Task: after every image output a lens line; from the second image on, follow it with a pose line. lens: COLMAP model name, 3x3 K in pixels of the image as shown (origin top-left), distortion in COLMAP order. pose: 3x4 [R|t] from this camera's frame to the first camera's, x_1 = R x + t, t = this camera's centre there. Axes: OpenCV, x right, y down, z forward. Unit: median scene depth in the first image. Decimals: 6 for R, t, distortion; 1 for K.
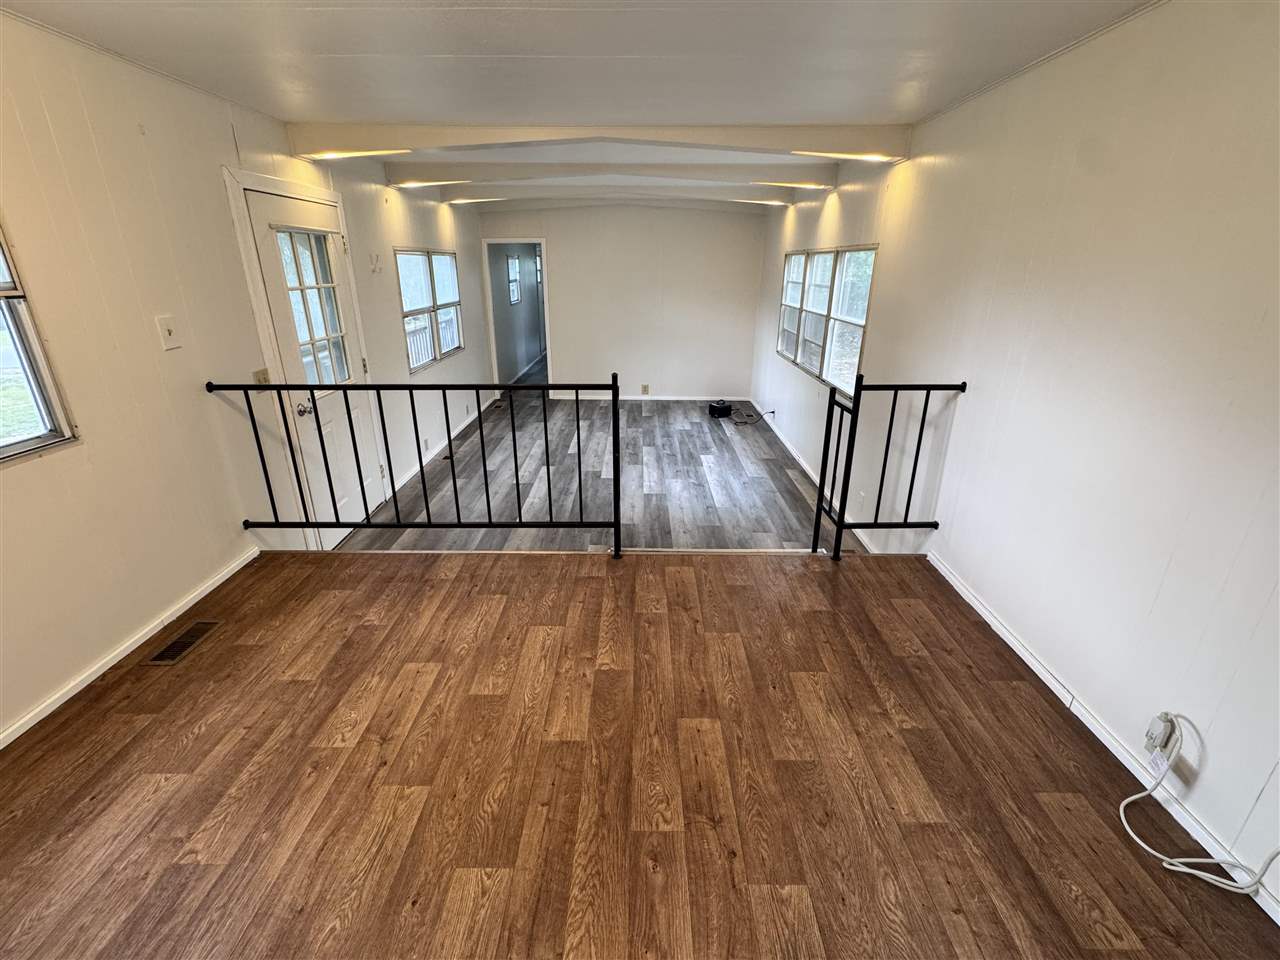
lens RADIAL K [[568.4, 0, 643.6], [0, 568.4, 476.1], [0, 0, 1]] dist [-0.000845, -0.000378]
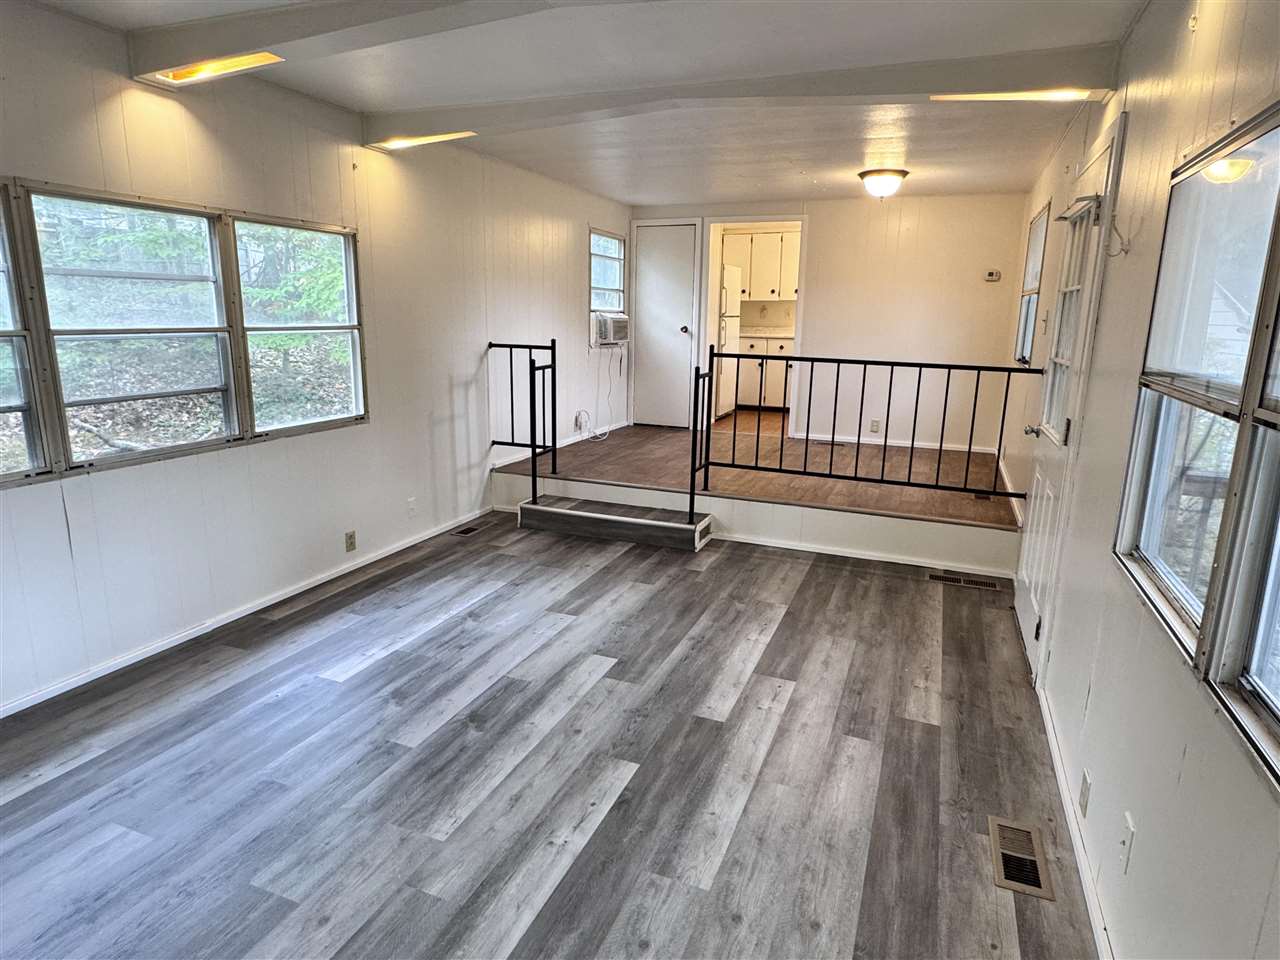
lens RADIAL K [[751.9, 0, 642.3], [0, 751.9, 477.8], [0, 0, 1]] dist [-0.000883, -0.000047]
pose [[-0.928227, -0.103637, 0.357286, -0.323765], [0.106361, 0.846390, 0.521834, -0.487683], [-0.356485, 0.522382, -0.774620, 1.471282]]
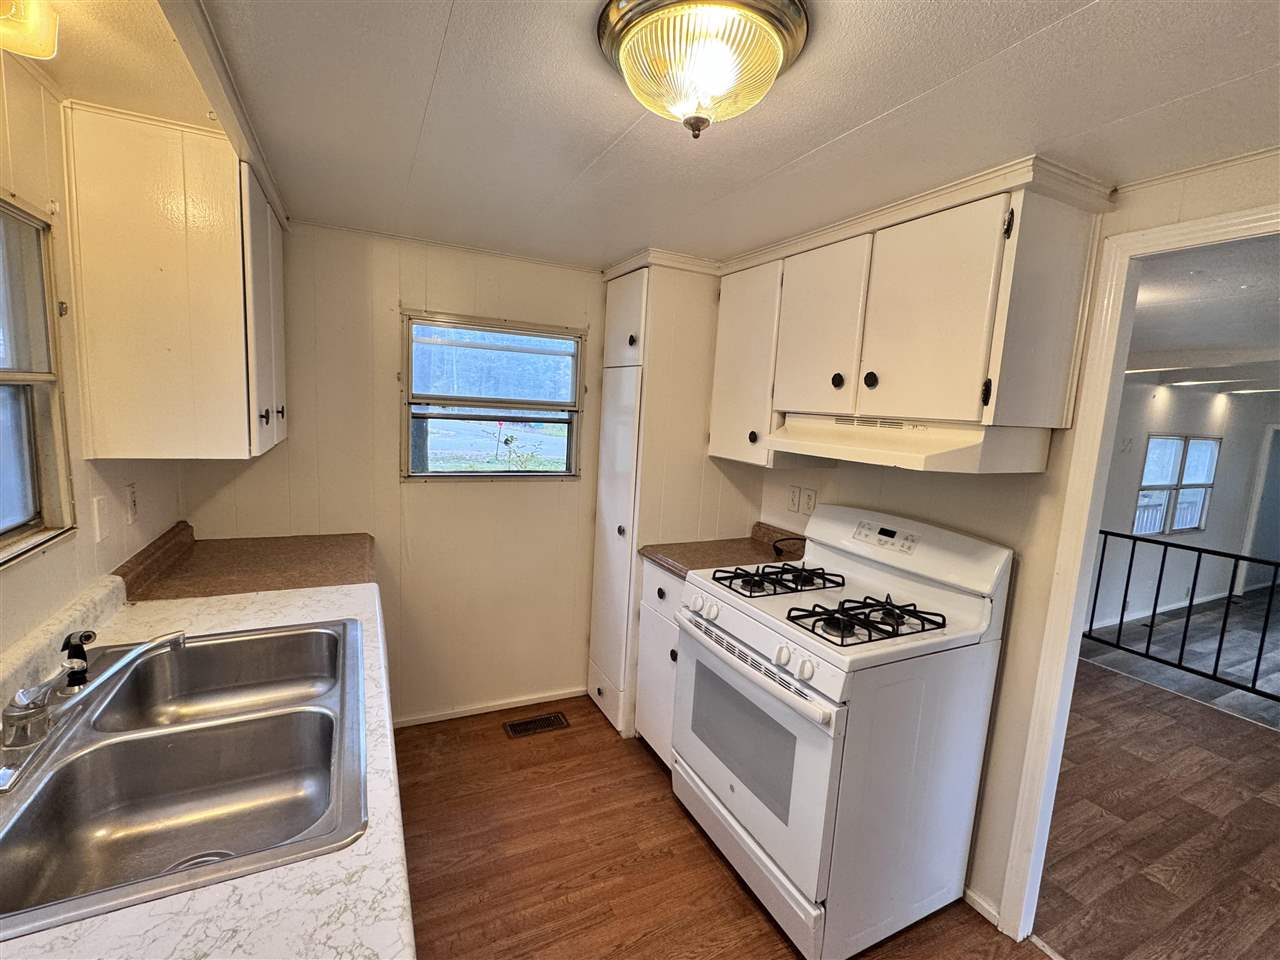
lens RADIAL K [[568.4, 0, 641.5], [0, 568.4, 481.1], [0, 0, 1]] dist [-0.000845, -0.000378]
pose [[0.448449, 0.132956, -0.883864, 0.136458], [-0.359090, 0.932360, -0.041942, 0.113218], [0.818503, 0.336196, 0.465860, -0.363053]]
